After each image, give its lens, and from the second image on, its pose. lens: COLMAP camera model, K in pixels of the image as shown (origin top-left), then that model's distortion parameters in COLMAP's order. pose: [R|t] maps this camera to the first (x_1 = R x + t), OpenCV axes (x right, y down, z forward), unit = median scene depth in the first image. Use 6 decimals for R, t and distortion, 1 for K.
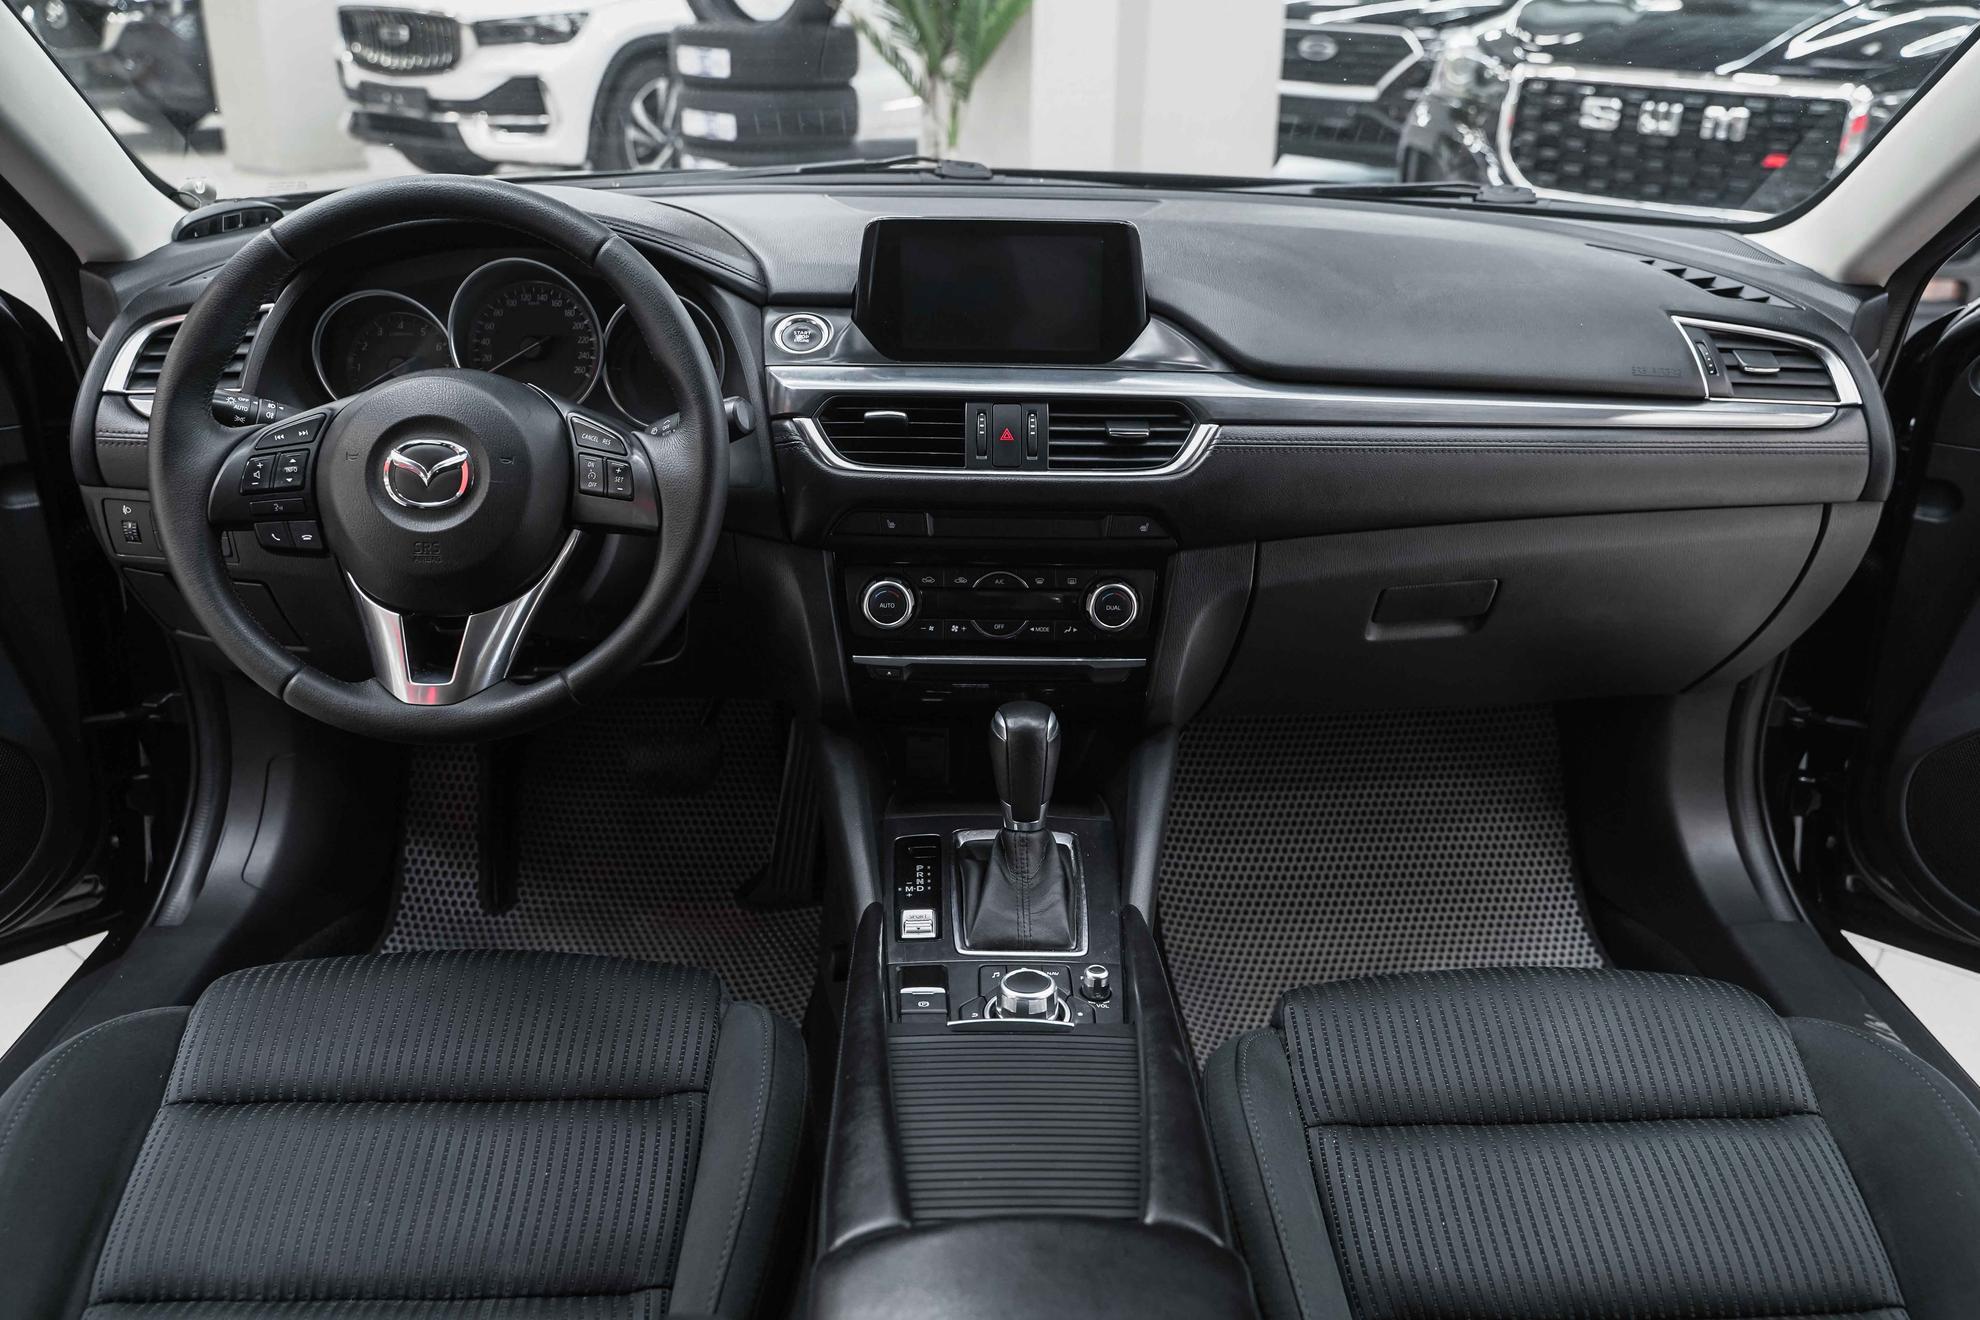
lens RADIAL K [[1547.0, 0, 999.9], [0, 1547.0, 639.0], [0, 0, 1]] dist [-0.011347, 0.007643]
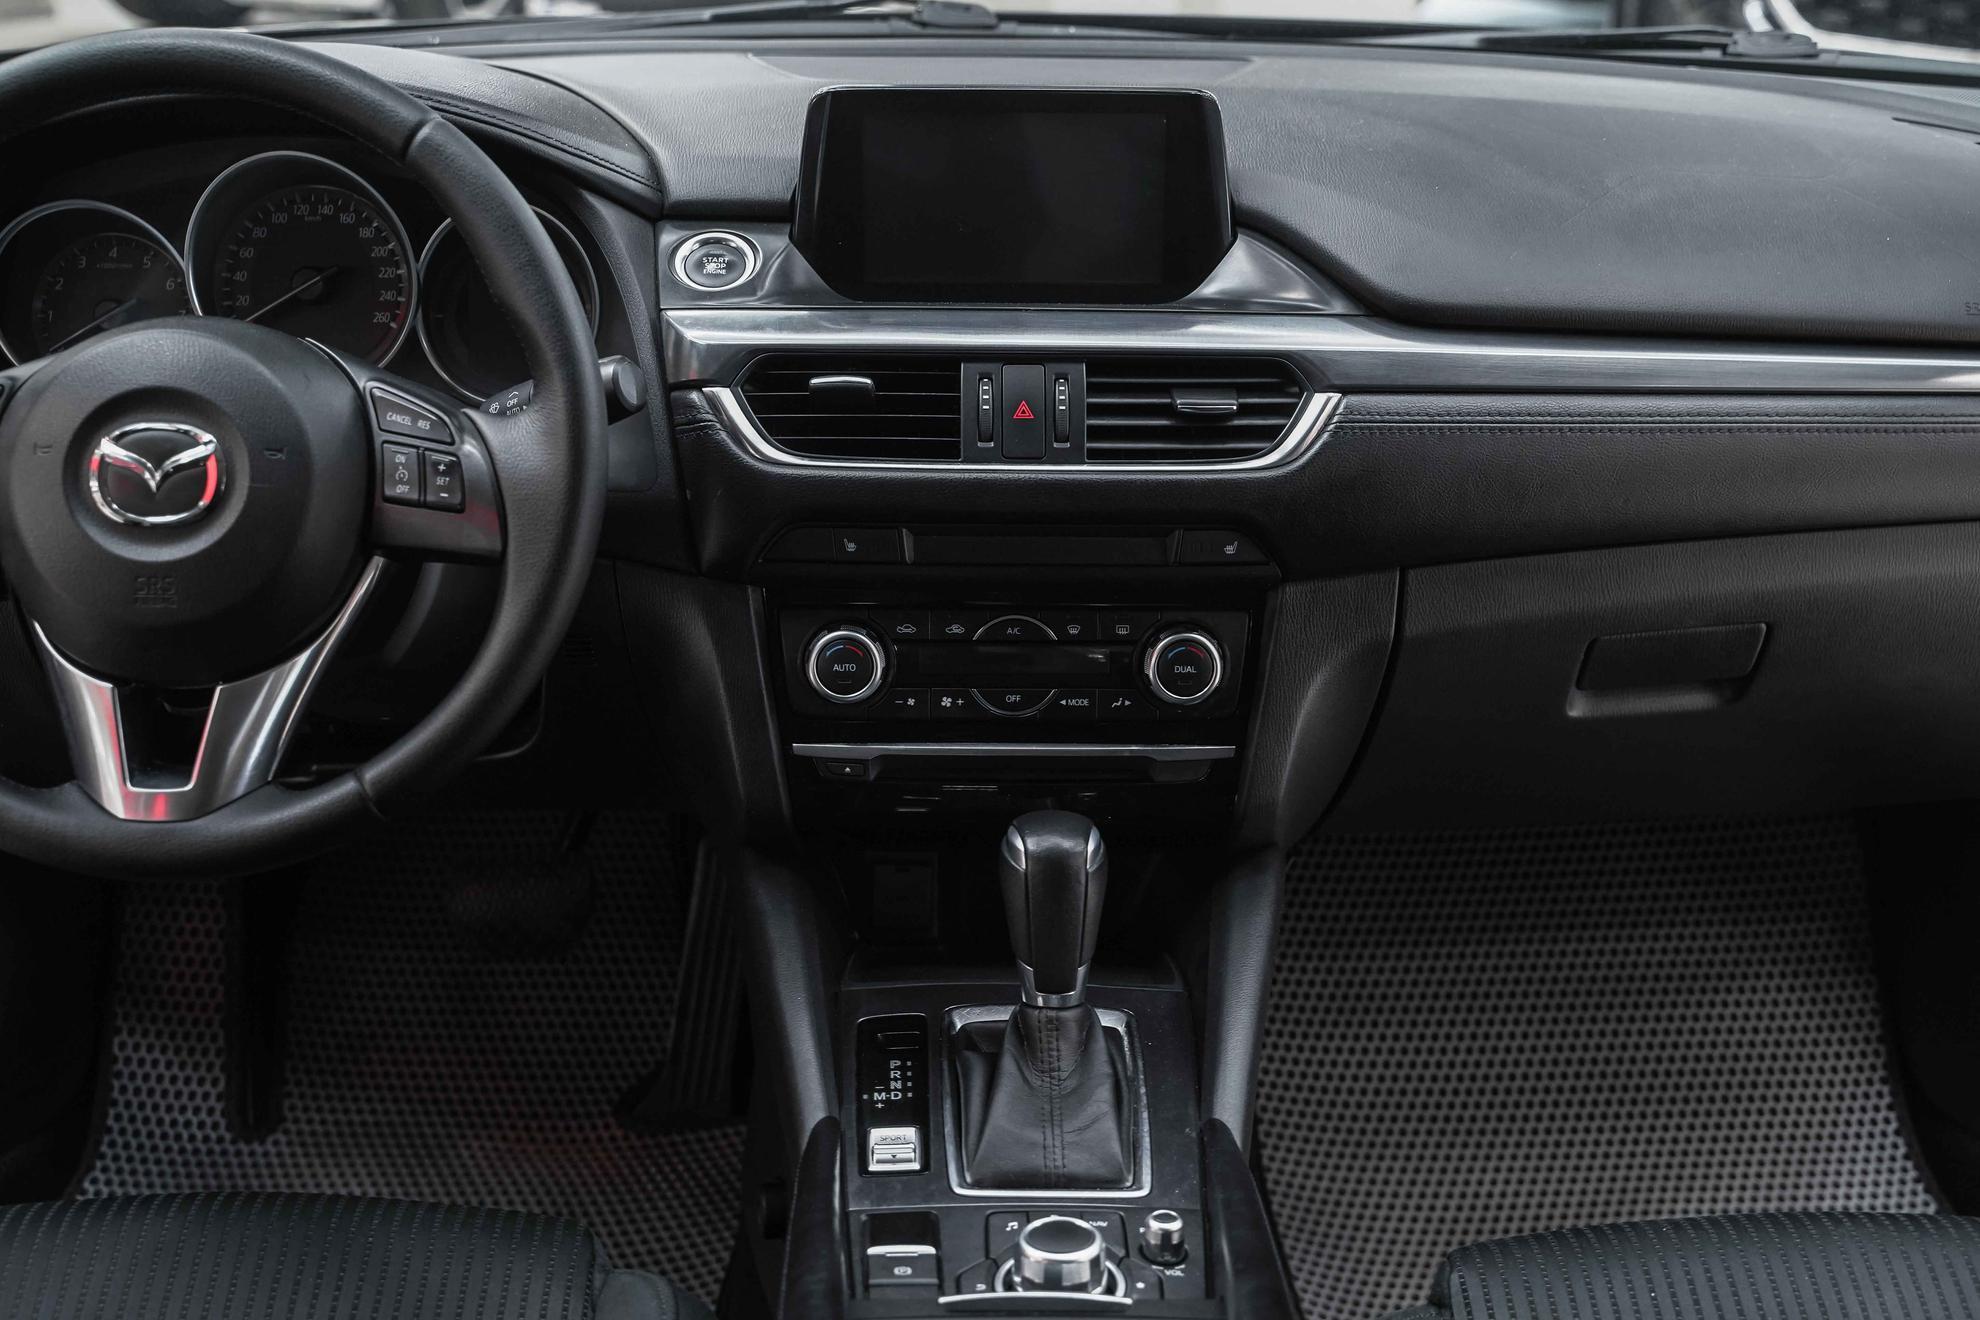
lens RADIAL K [[2348.1, 0, 990.0], [0, 2348.1, 660.0], [0, 0, 1]] dist [0.008233, -0.030011]
pose [[0.999948, -0.005738, -0.008383, -0.001880], [0.005519, 0.999650, -0.025863, 0.001346], [0.008528, 0.025815, 0.999630, -0.007479]]
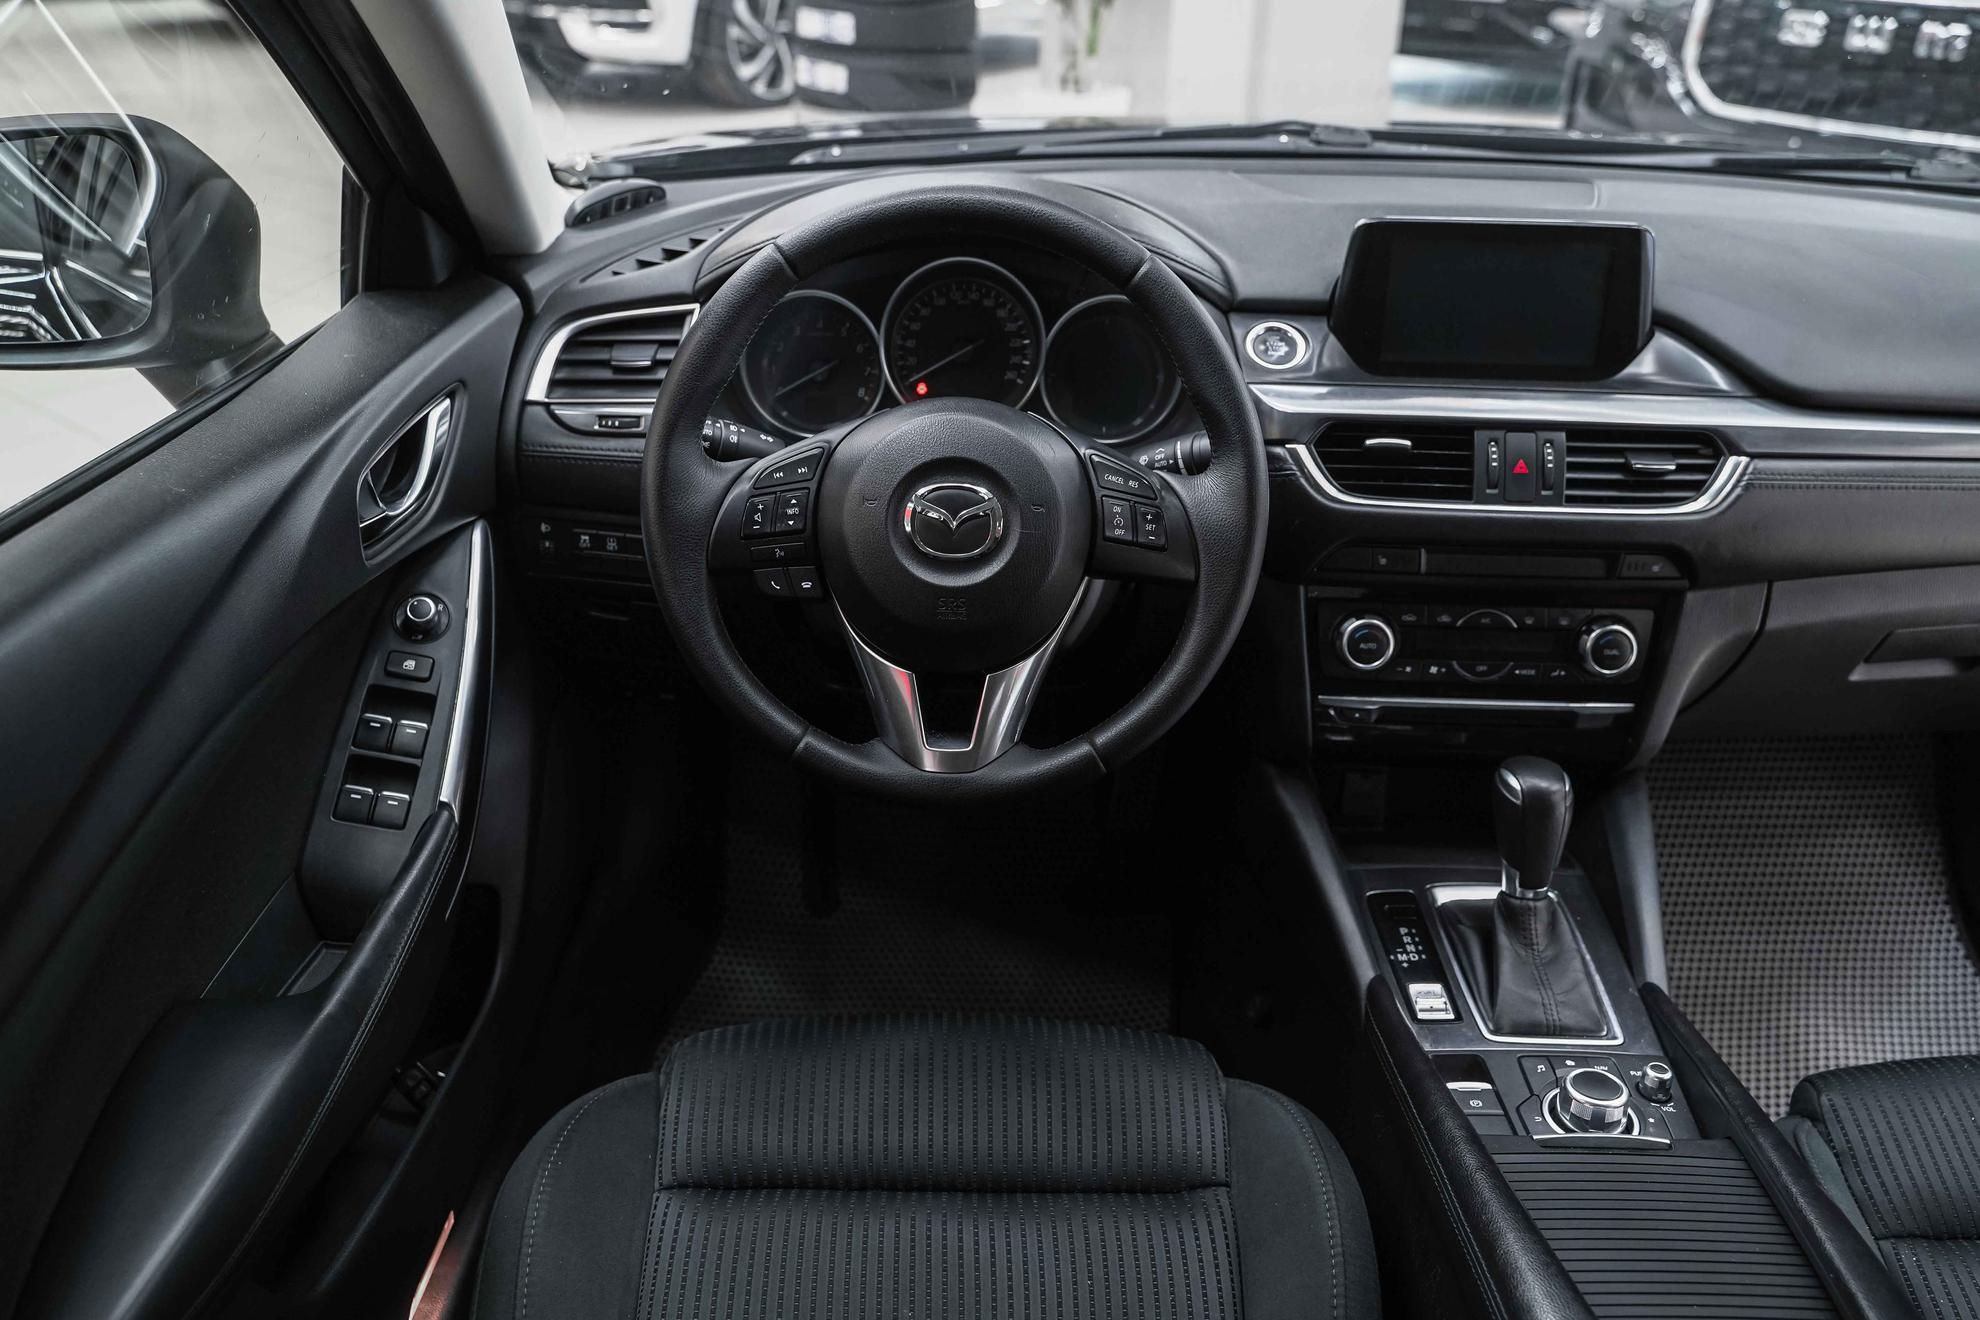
lens RADIAL K [[1547.0, 0, 999.9], [0, 1547.0, 639.0], [0, 0, 1]] dist [-0.011347, 0.007643]
pose [[0.999451, 0.017876, -0.027883, -0.259153], [-0.016009, 0.997705, 0.065790, -0.080650], [0.028995, -0.065307, 0.997444, 0.072230]]
